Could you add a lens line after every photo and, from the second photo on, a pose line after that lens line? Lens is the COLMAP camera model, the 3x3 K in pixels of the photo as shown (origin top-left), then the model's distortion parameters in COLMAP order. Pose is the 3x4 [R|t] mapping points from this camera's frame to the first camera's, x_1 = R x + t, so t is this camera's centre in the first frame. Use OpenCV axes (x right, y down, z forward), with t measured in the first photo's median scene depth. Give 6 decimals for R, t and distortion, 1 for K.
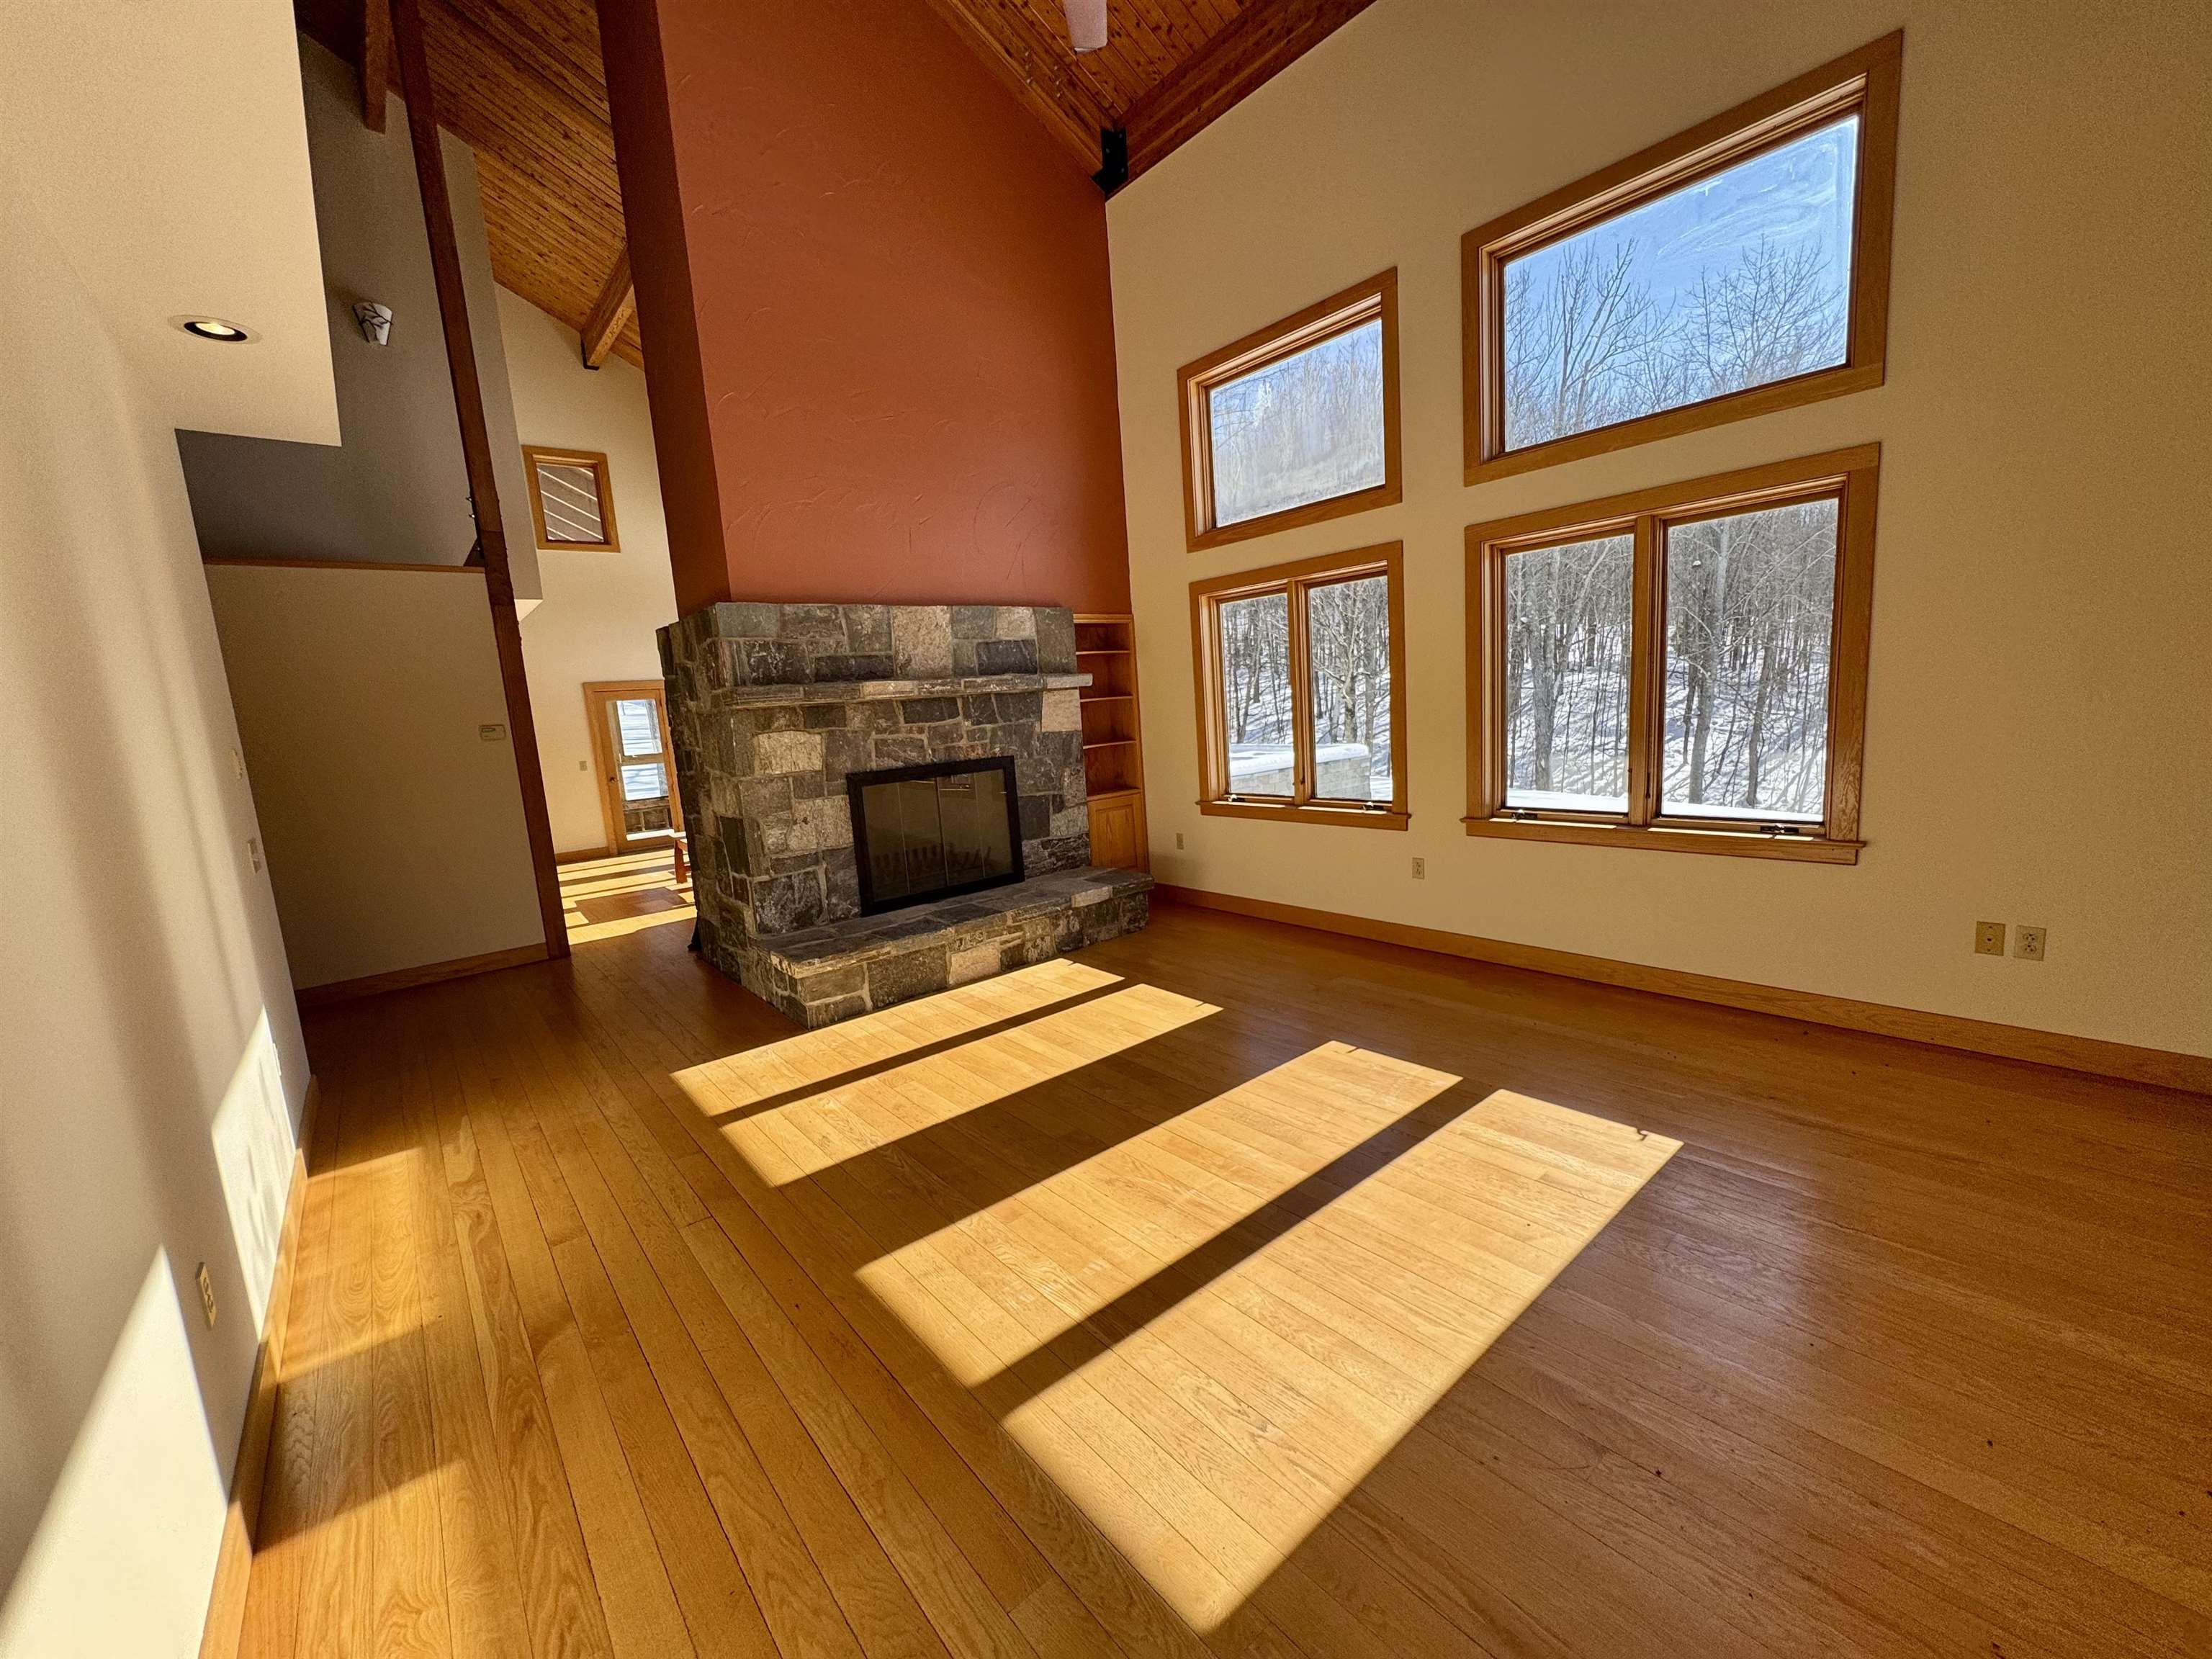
lens RADIAL K [[881.4, 0, 1123.4], [0, 881.4, 839.1], [0, 0, 1]] dist [-0.003969, 0.000599]
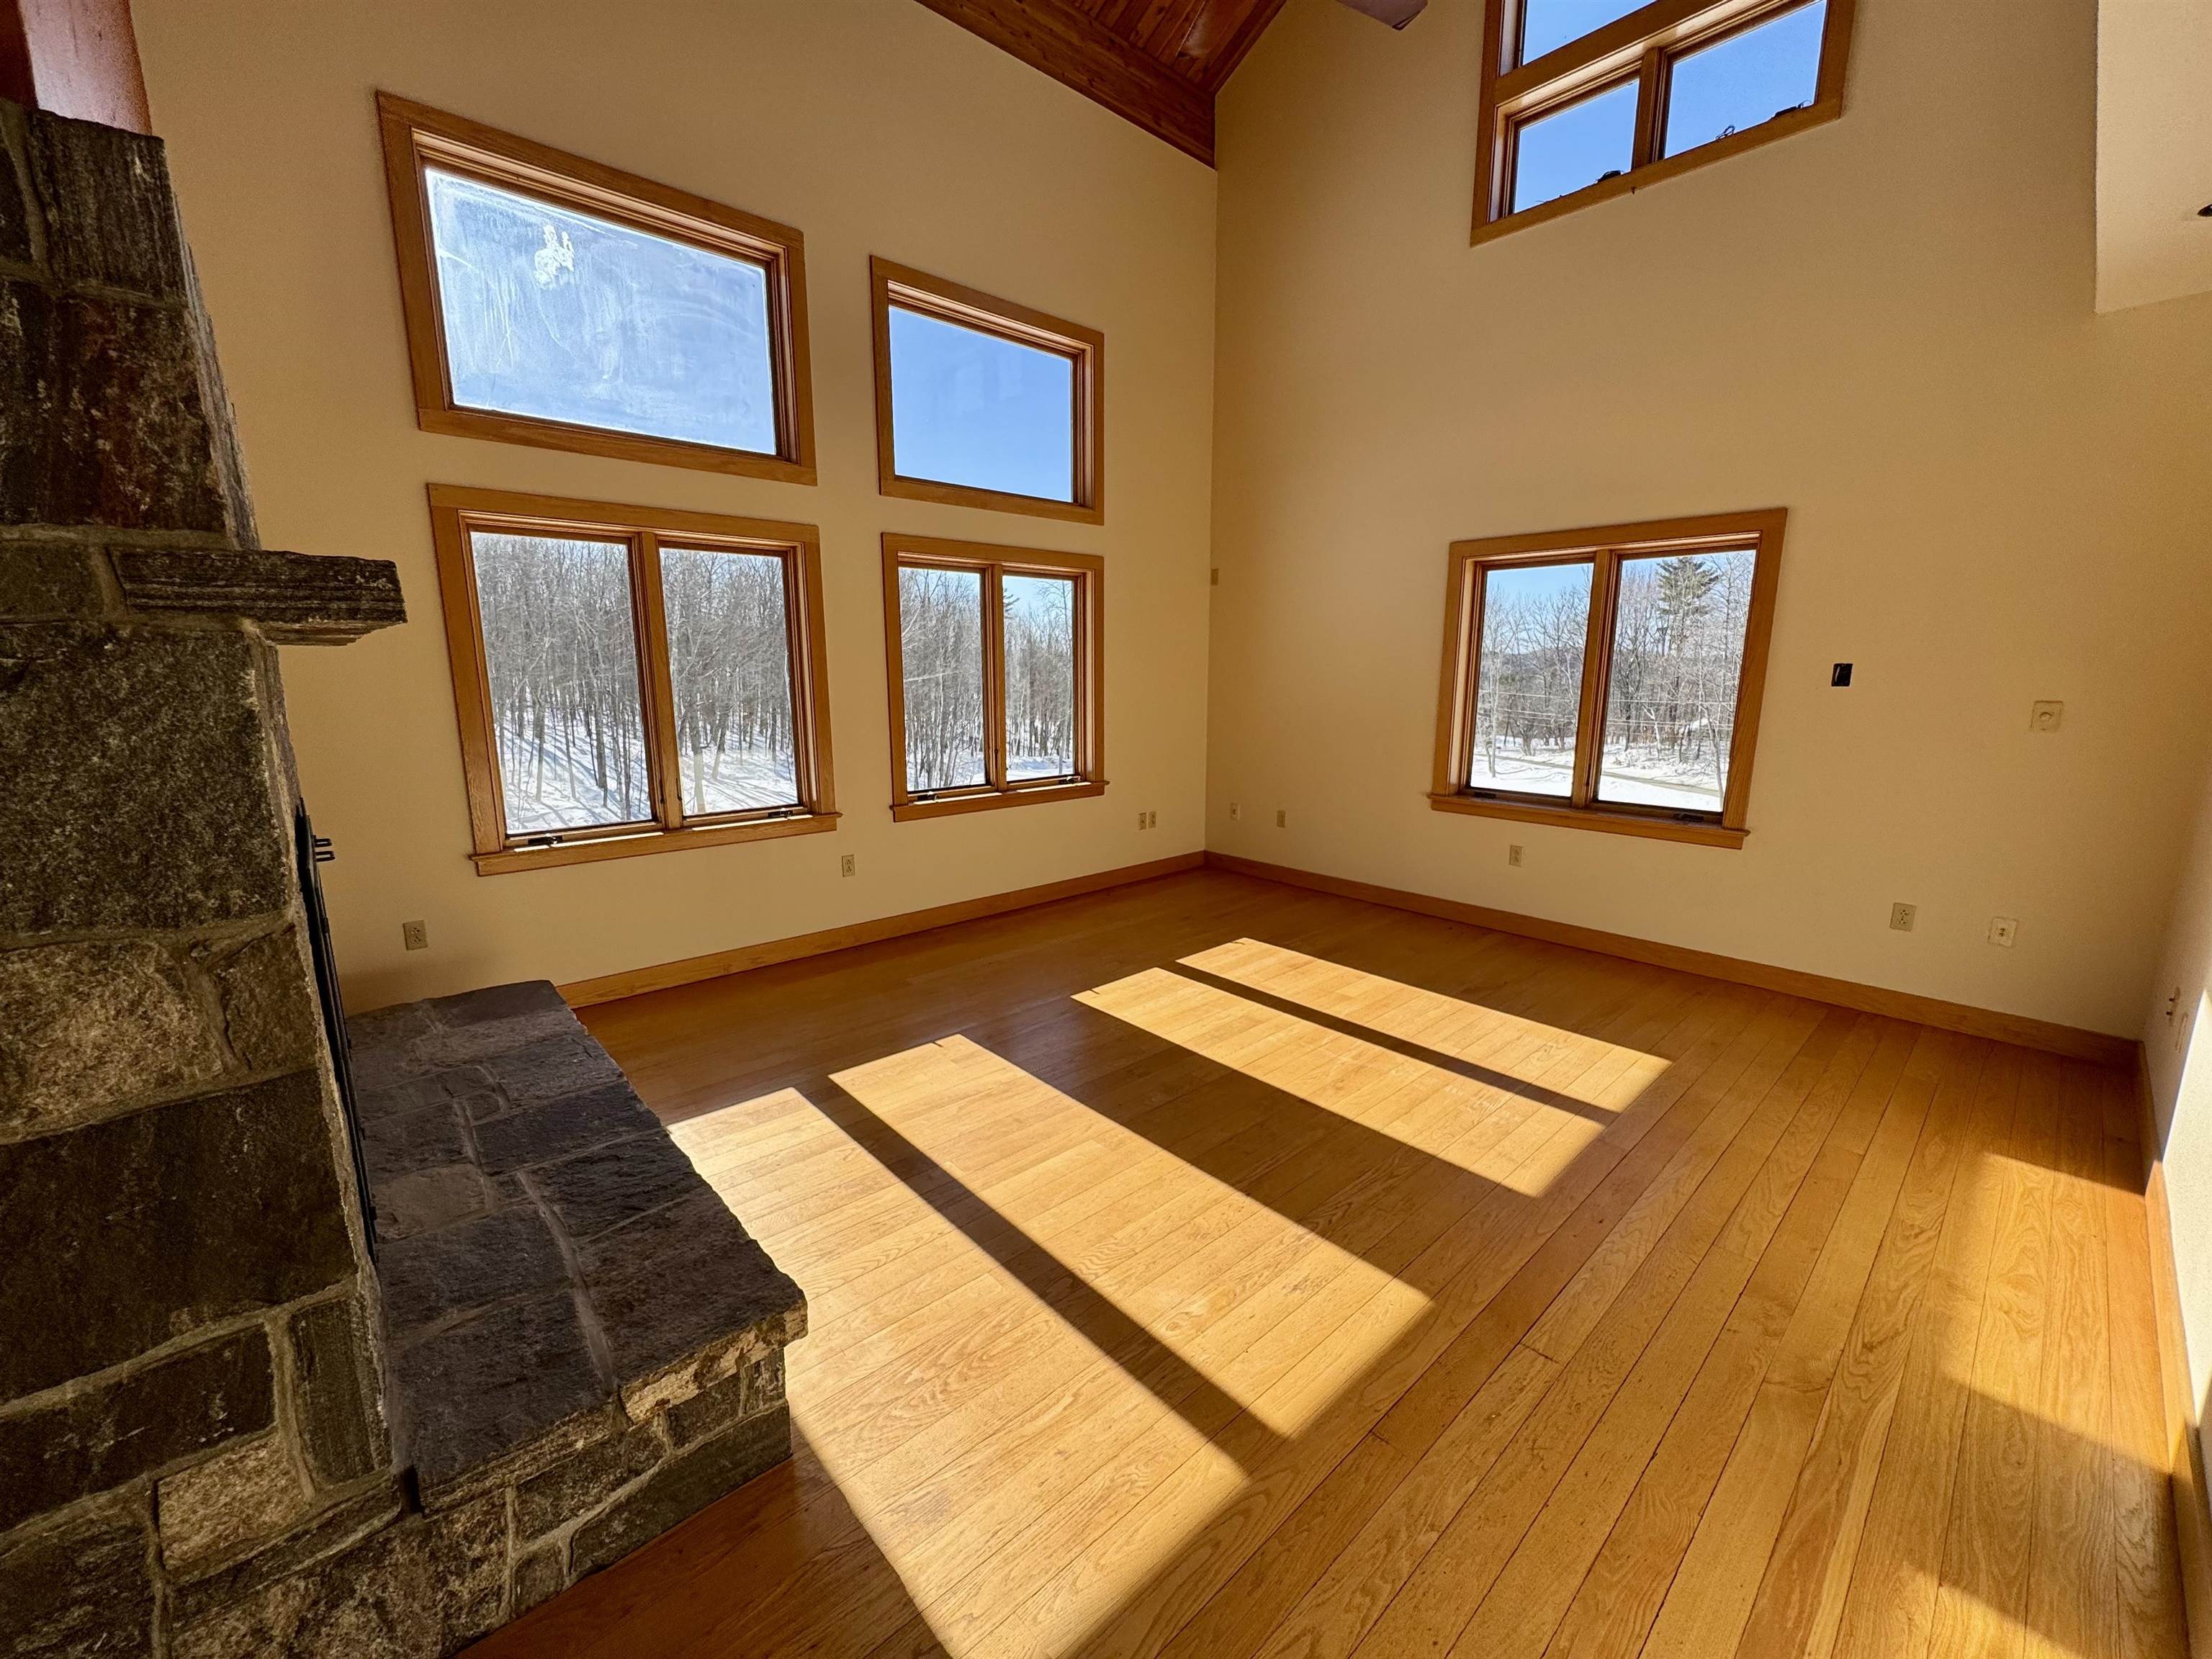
lens RADIAL K [[881.4, 0, 1105.2], [0, 881.4, 828.8], [0, 0, 1]] dist [-0.003969, 0.000599]
pose [[-0.035485, -0.112652, 0.993001, -0.777906], [0.160236, 0.980130, 0.116918, -0.091954], [-0.986441, 0.163264, -0.016729, 0.877628]]
